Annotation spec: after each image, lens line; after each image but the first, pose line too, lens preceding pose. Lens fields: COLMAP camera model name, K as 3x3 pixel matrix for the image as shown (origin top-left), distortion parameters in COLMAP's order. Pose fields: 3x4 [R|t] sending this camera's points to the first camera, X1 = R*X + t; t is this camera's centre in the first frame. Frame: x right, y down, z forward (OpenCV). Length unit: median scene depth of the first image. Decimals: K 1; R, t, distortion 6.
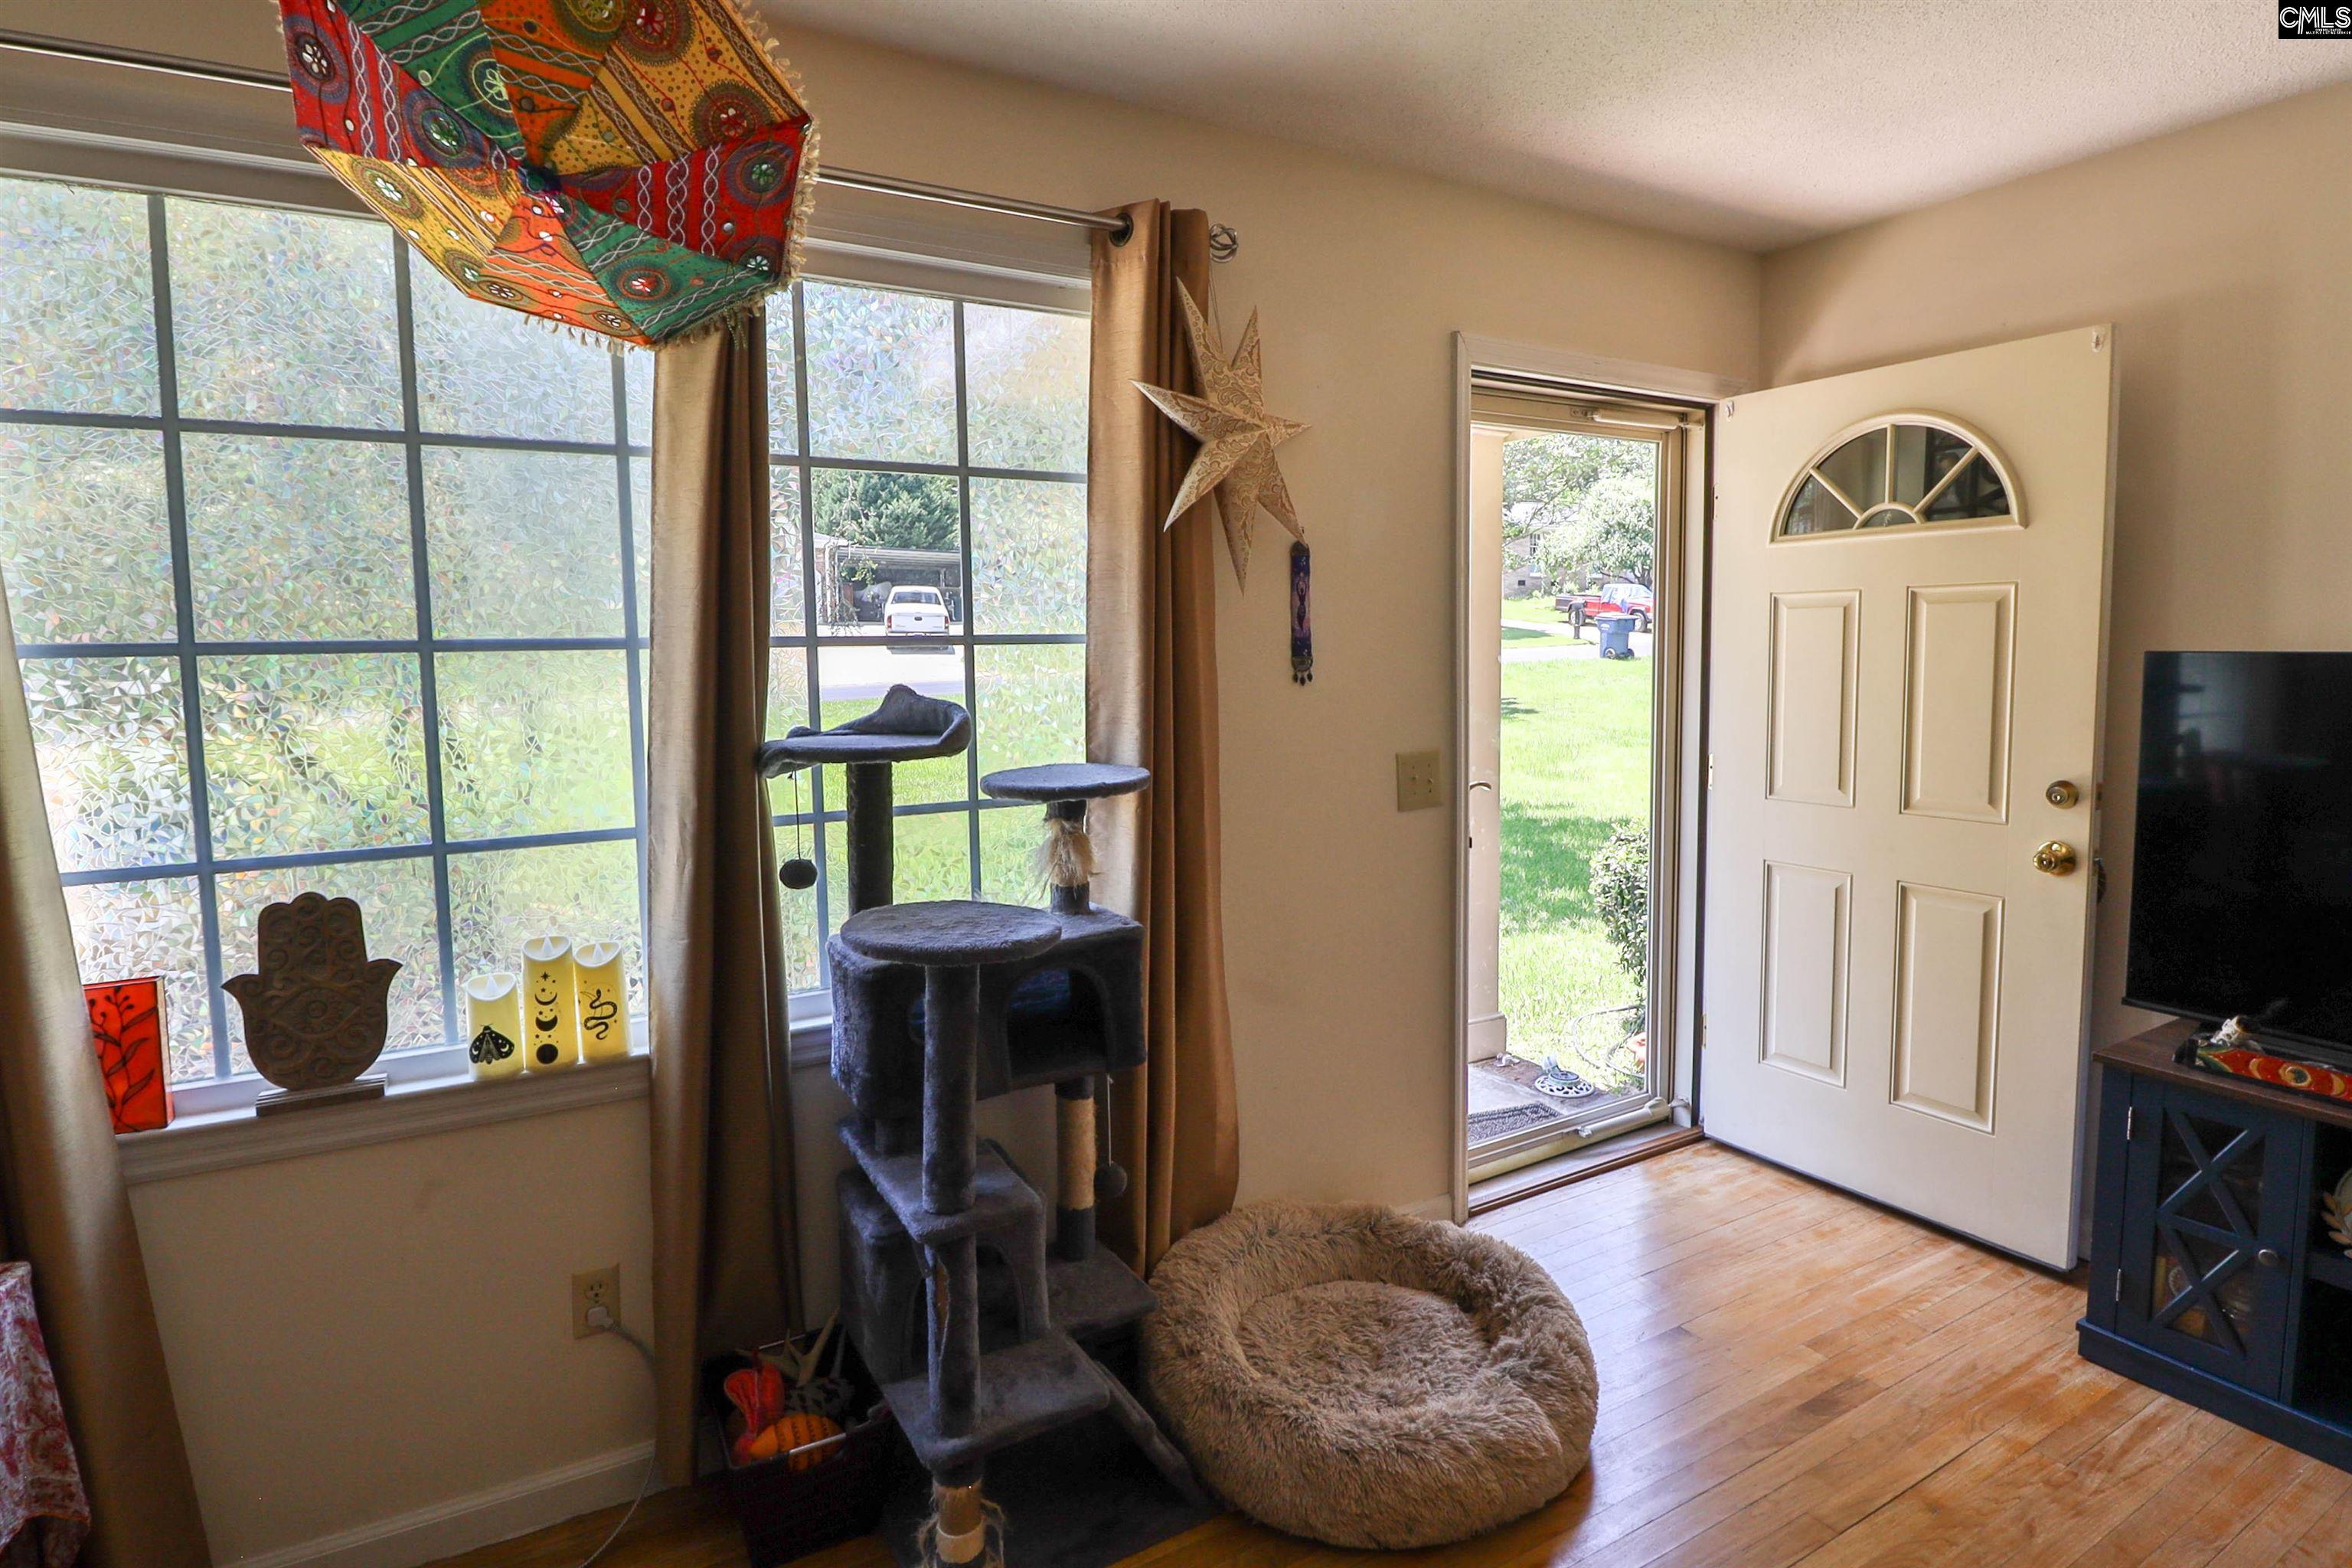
lens RADIAL K [[1208.7, 0, 1195.0], [0, 1208.7, 740.9], [0, 0, 1]] dist [0.004990, -0.015014]
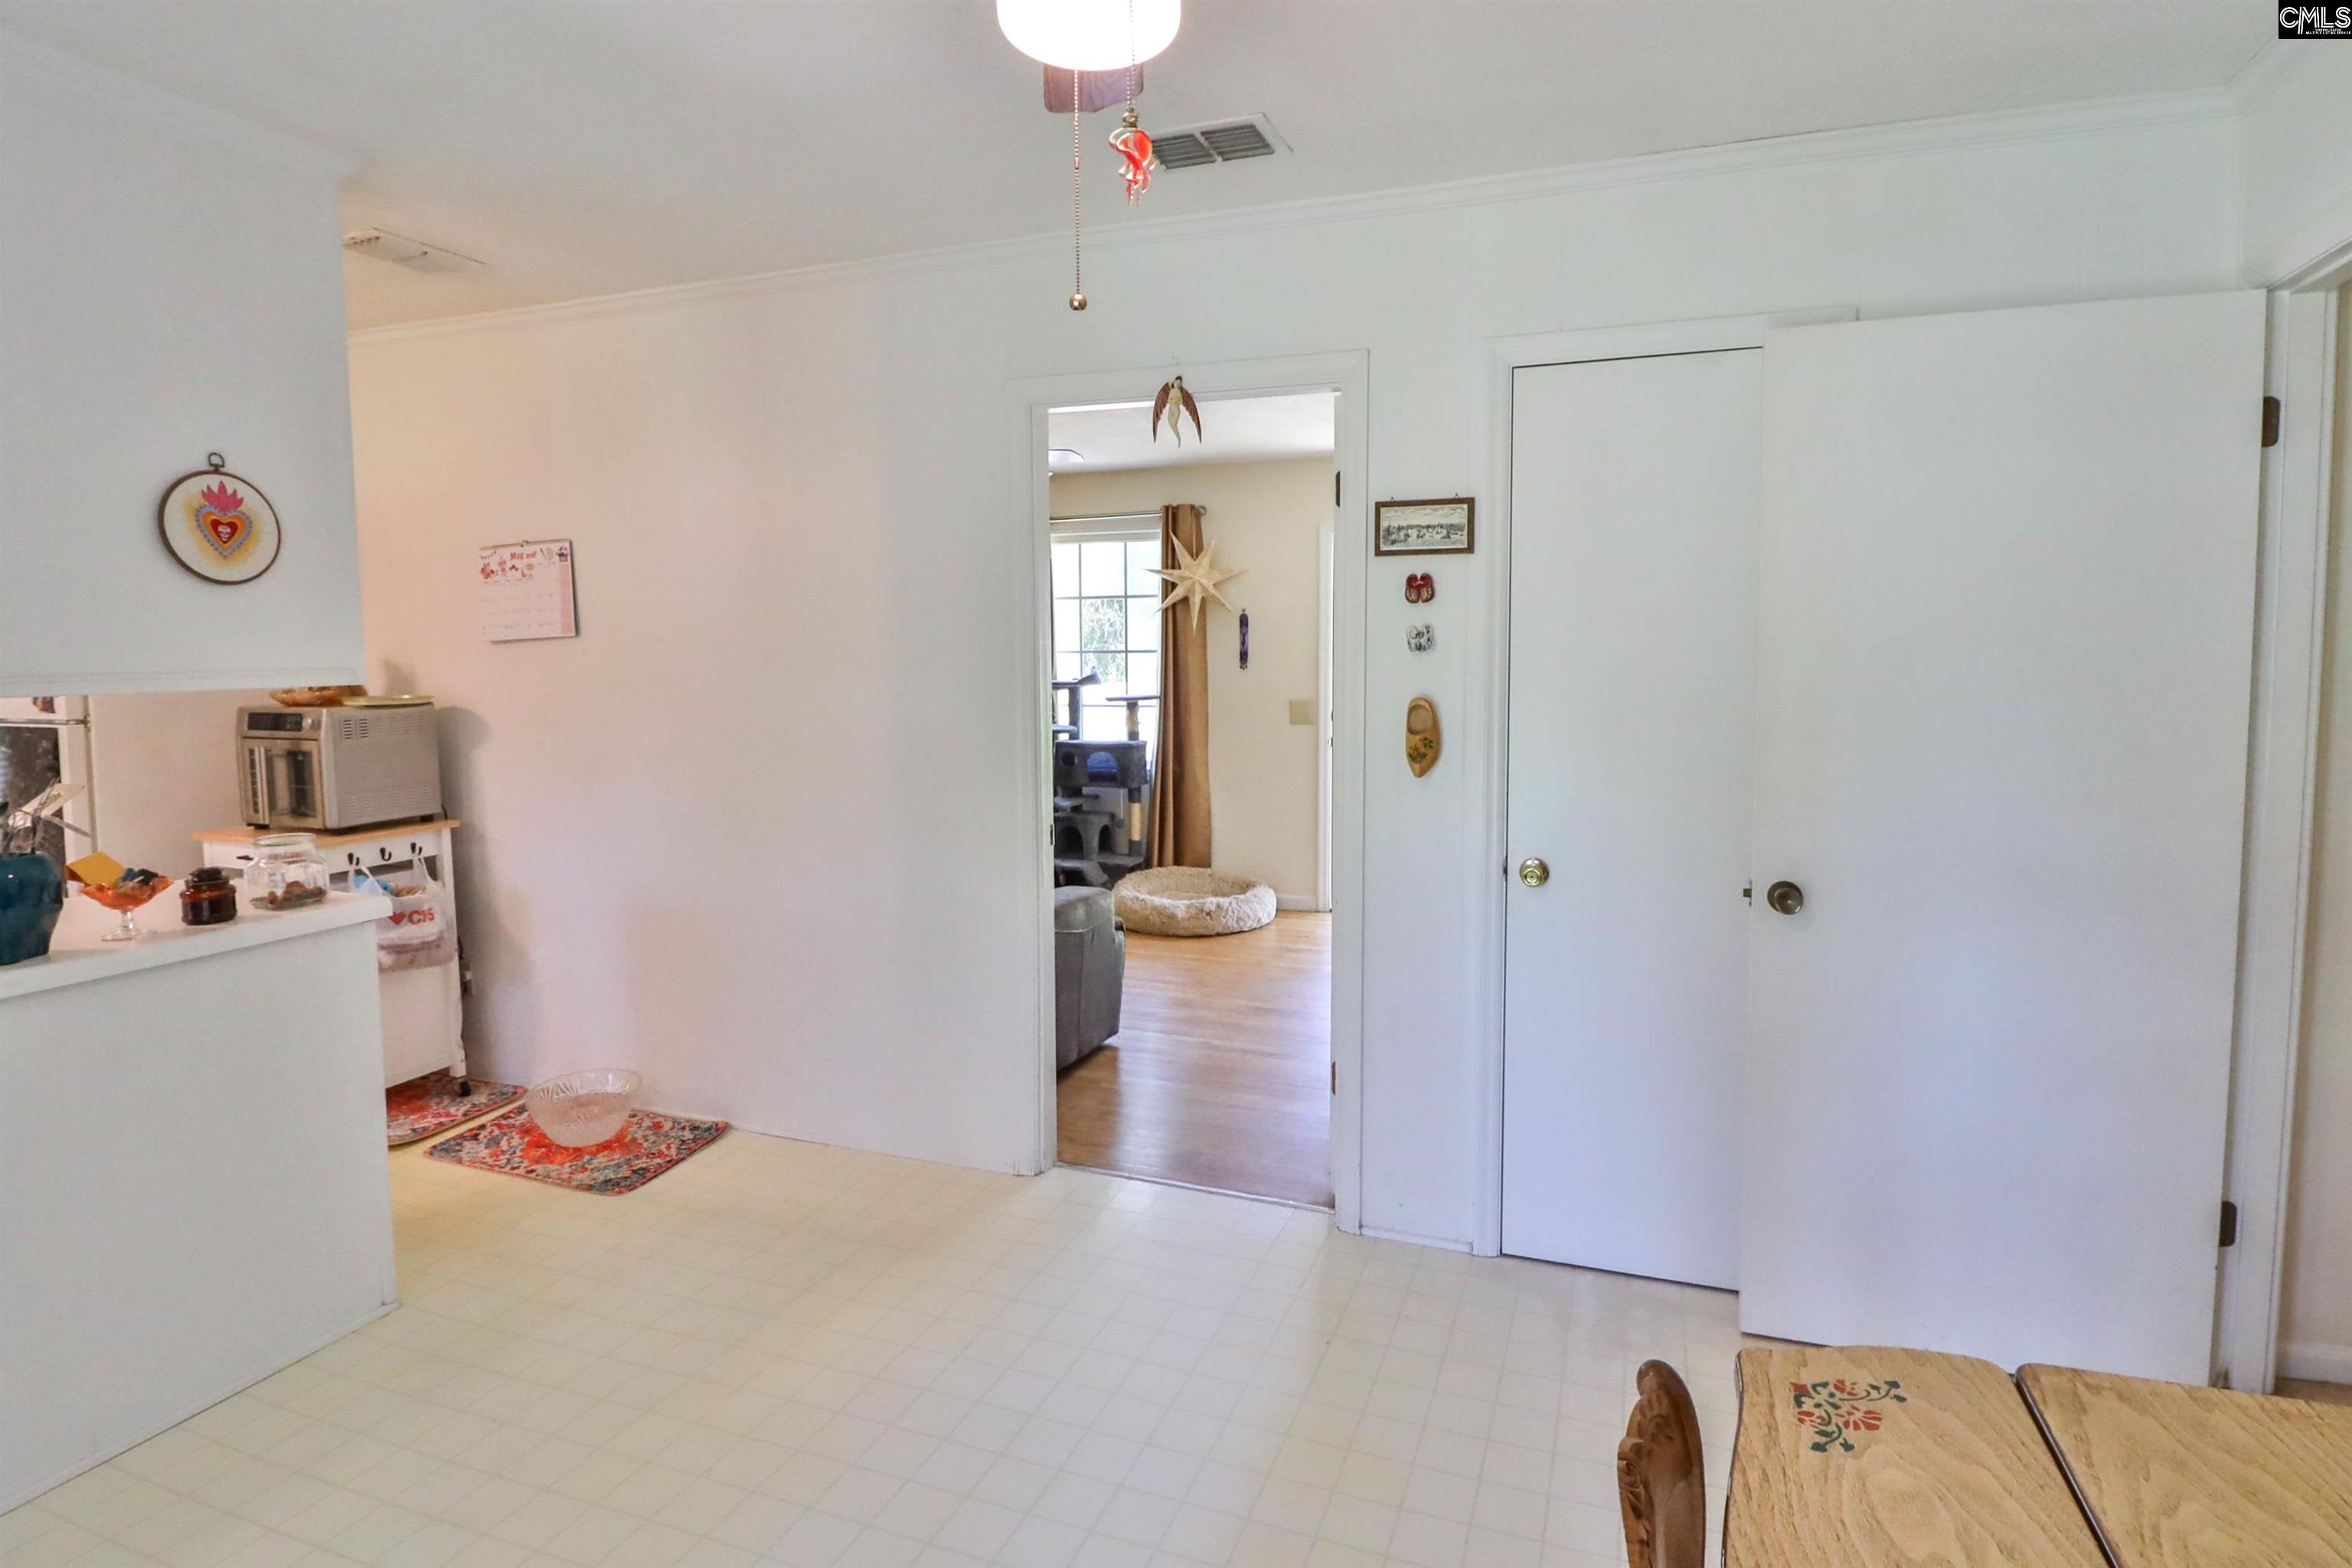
lens RADIAL K [[1208.7, 0, 1195.0], [0, 1208.7, 740.9], [0, 0, 1]] dist [0.004990, -0.015014]
pose [[0.640255, 0.064765, -0.765427, 2.297361], [-0.069638, 0.997230, 0.026128, 0.051376], [0.764999, 0.036574, 0.642992, -0.831789]]
